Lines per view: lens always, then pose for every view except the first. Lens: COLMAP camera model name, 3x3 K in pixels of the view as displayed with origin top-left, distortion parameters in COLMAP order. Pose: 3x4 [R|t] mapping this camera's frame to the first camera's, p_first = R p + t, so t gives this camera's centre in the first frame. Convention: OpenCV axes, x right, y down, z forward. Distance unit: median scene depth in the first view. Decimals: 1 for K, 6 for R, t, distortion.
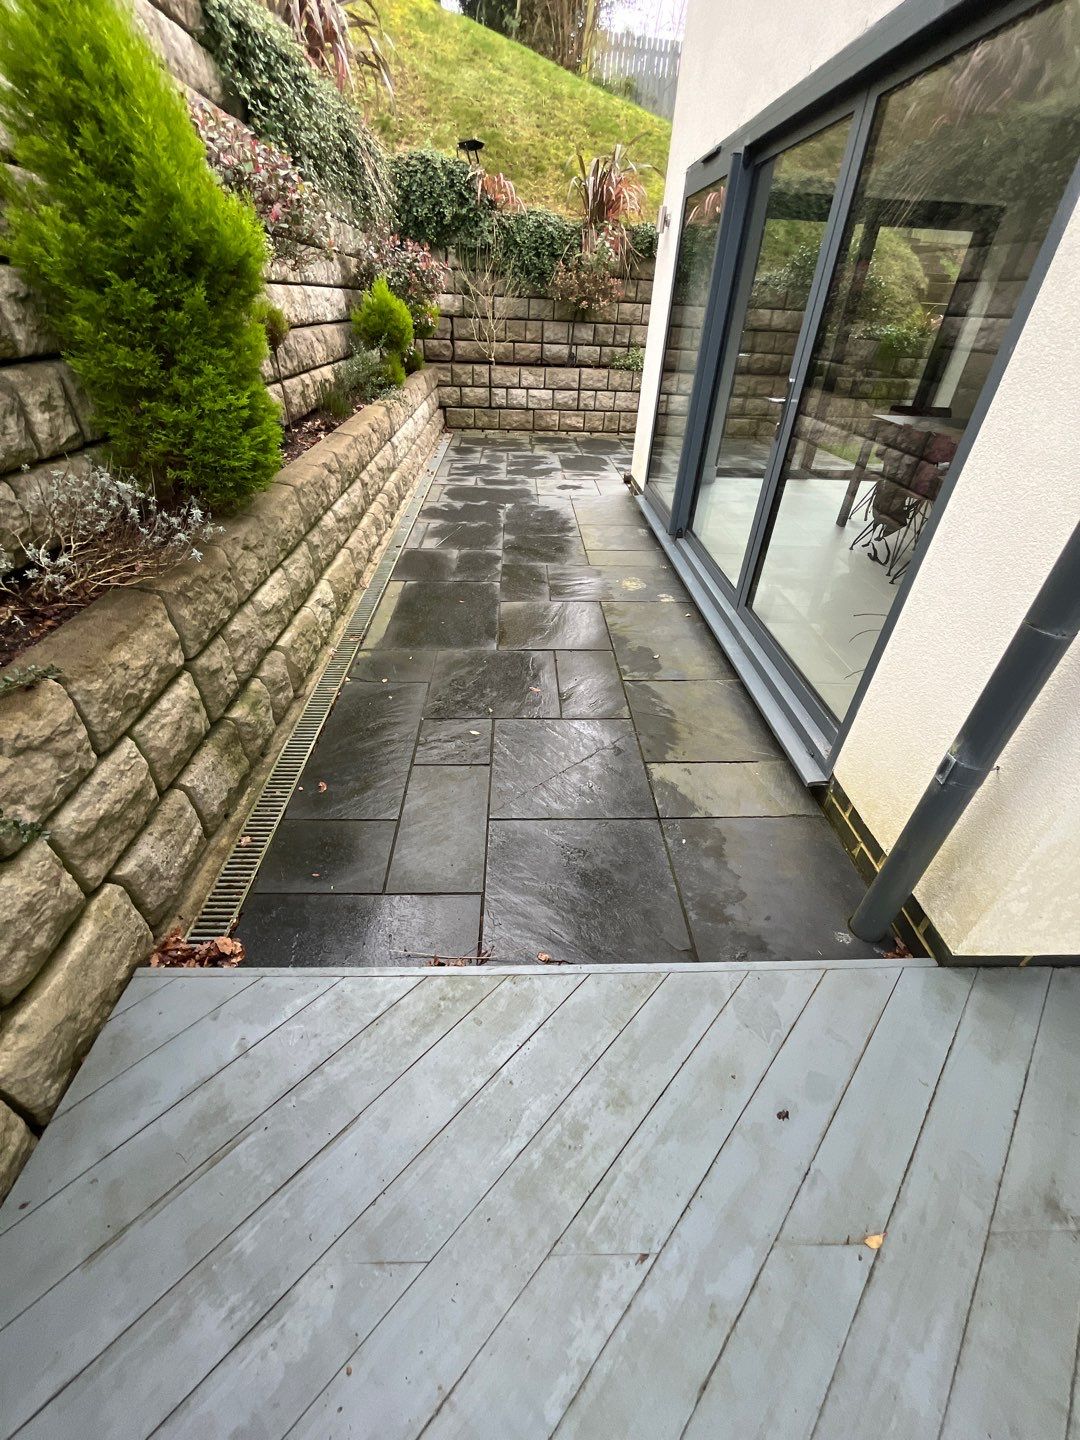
lens RADIAL K [[588.3, 0, 531.4], [0, 588.3, 722.6], [0, 0, 1]] dist [-0.004186, 0.000139]
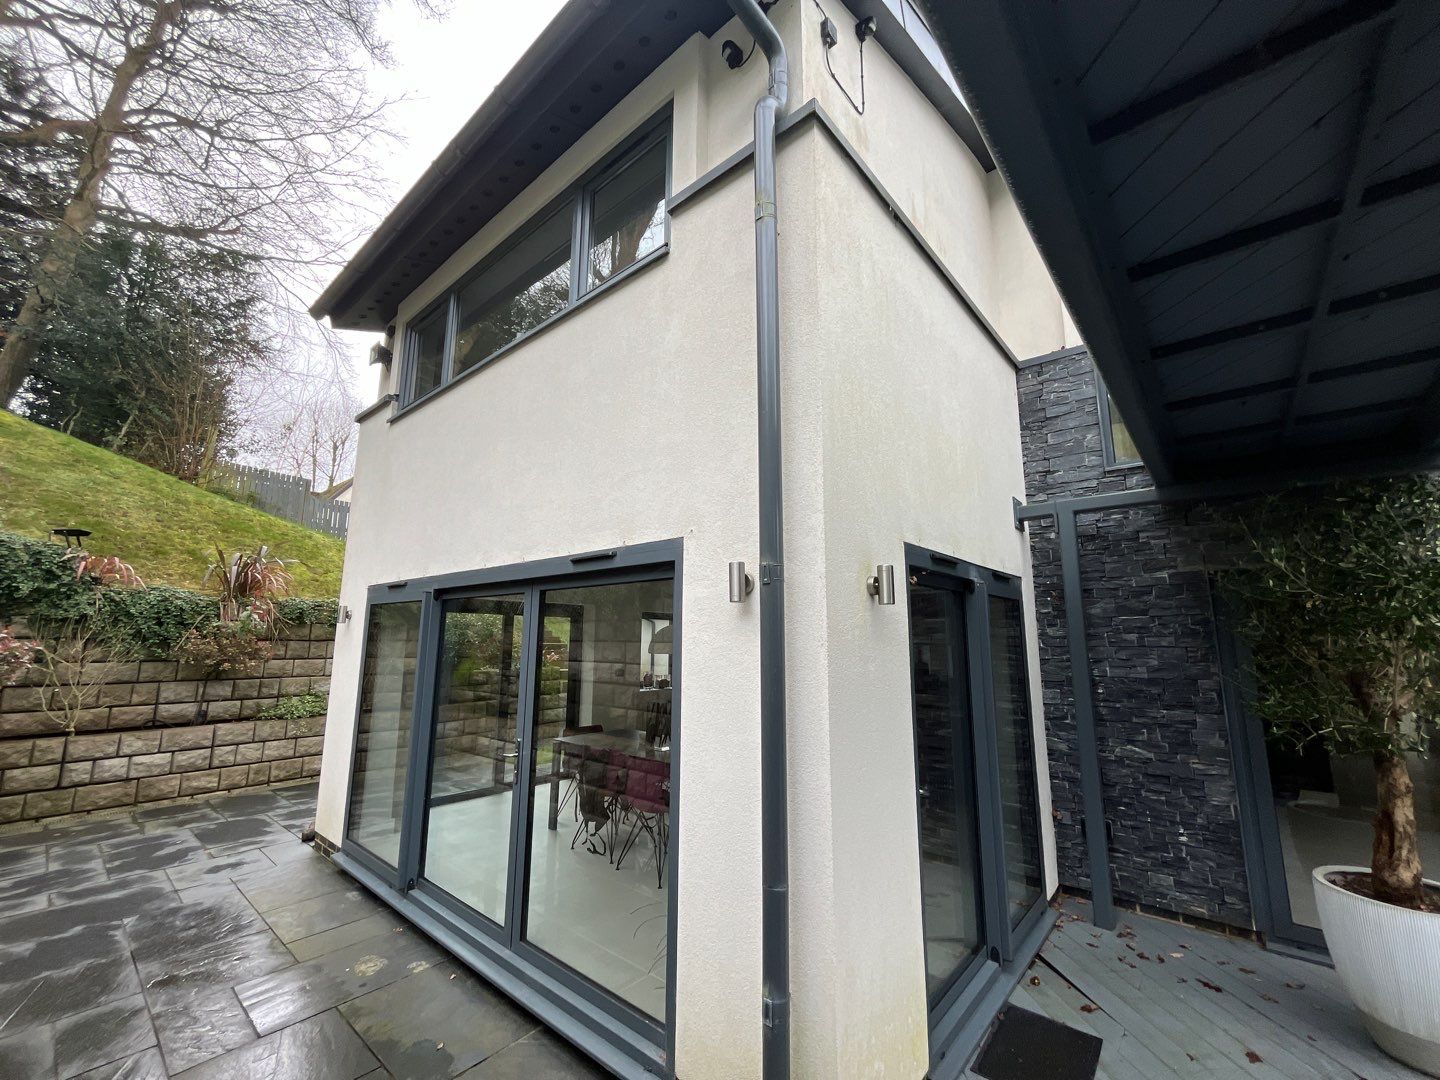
lens RADIAL K [[588.3, 0, 723.0], [0, 588.3, 534.3], [0, 0, 1]] dist [-0.004186, 0.000139]
pose [[0.670567, 0.098273, 0.735311, -0.088153], [0.448717, 0.735582, -0.507516, -0.017076], [-0.590756, 0.670270, 0.449161, -0.055860]]
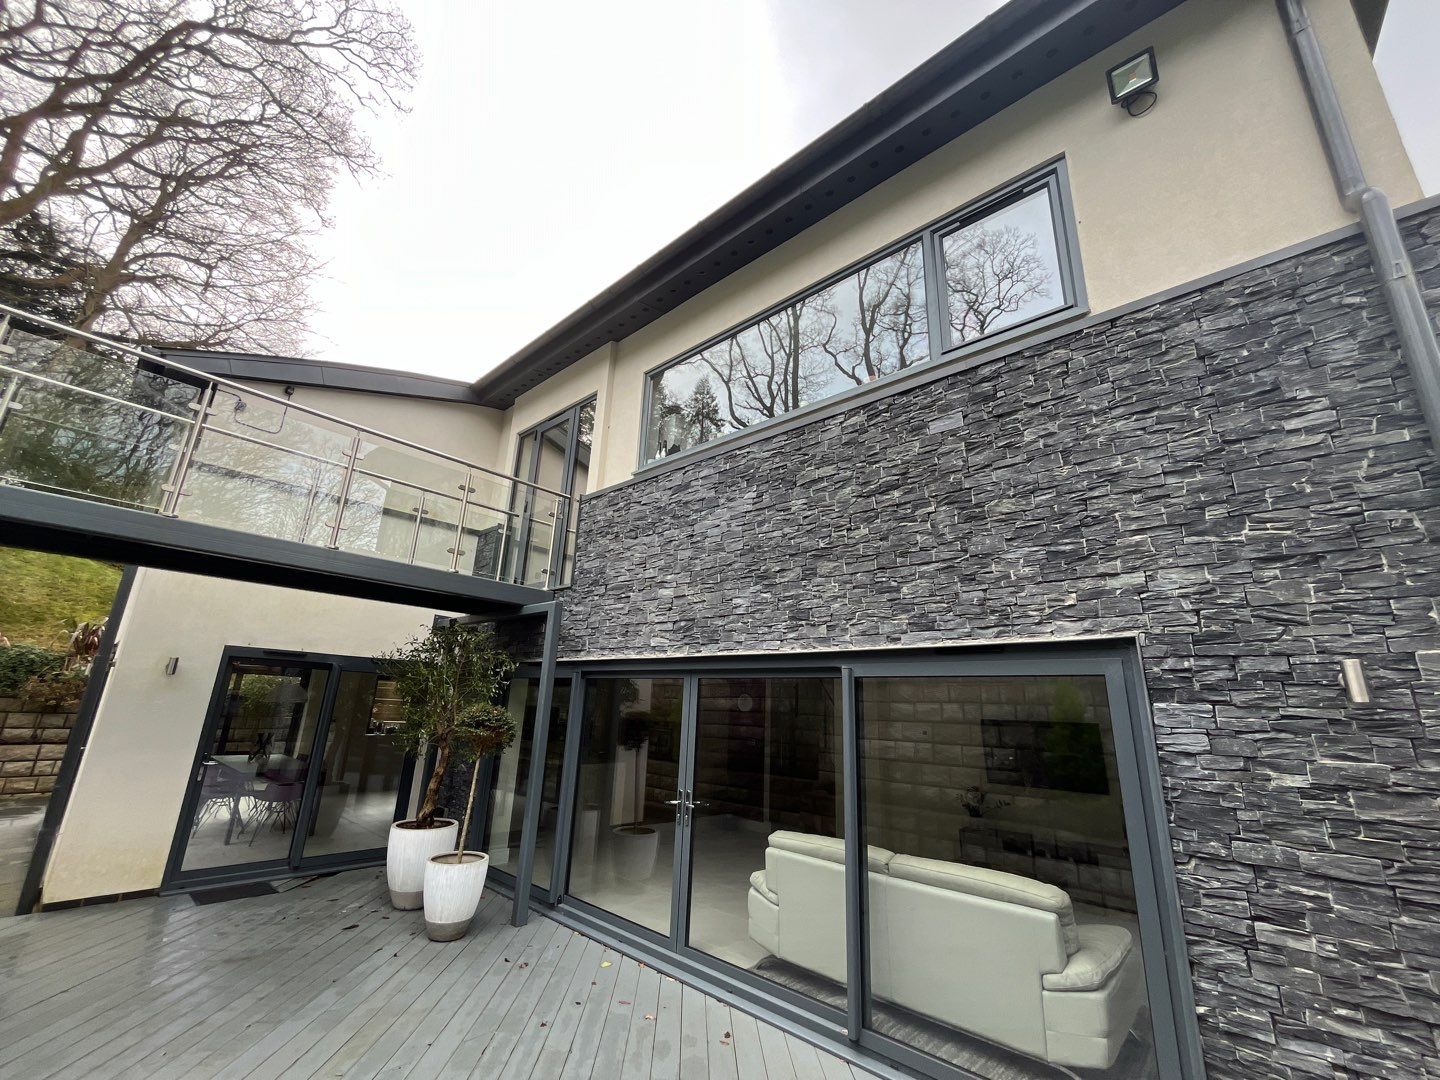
lens RADIAL K [[588.3, 0, 728.6], [0, 588.3, 532.0], [0, 0, 1]] dist [-0.004186, 0.000139]
pose [[0.687177, 0.197343, 0.699173, 0.138342], [0.411867, 0.686968, -0.598699, 0.482666], [-0.598459, 0.699378, 0.390790, -0.756208]]
